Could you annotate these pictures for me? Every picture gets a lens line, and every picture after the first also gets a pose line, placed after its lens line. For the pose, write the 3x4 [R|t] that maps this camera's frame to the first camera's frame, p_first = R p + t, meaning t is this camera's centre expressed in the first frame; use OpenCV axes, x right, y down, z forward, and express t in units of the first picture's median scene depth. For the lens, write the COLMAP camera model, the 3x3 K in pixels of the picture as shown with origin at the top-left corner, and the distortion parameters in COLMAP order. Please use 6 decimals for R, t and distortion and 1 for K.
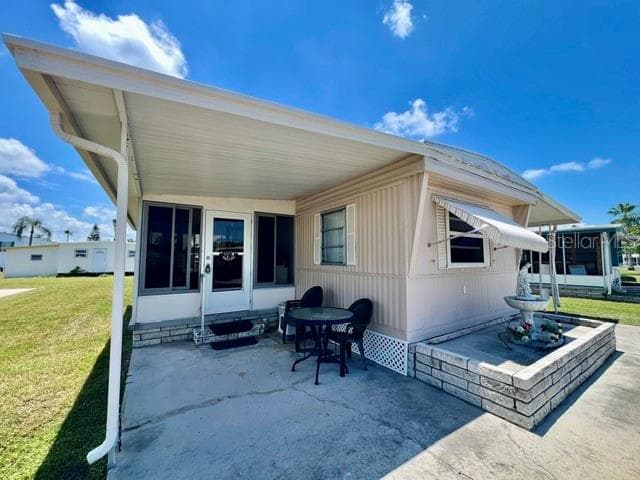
lens RADIAL K [[256.2, 0, 320.0], [0, 256.2, 240.0], [0, 0, 1]] dist [0.000724, 0.000063]
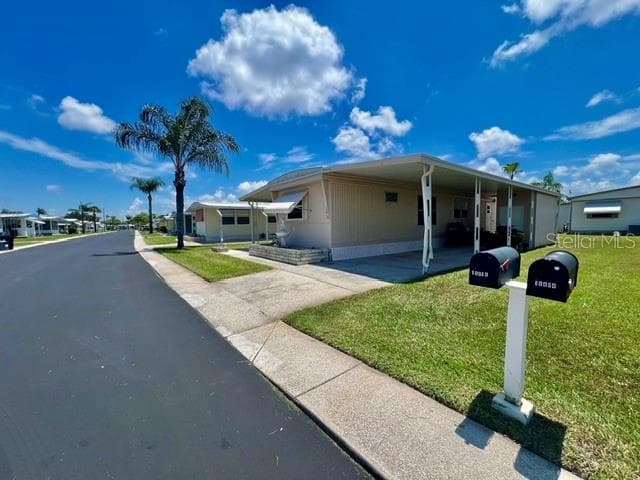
lens RADIAL K [[256.2, 0, 320.0], [0, 256.2, 240.0], [0, 0, 1]] dist [0.000724, 0.000063]
pose [[0.077115, 0.059595, -0.995240, 3.038533], [0.088950, 0.993820, 0.066402, 0.153031], [0.993046, -0.093648, 0.071337, 1.078083]]
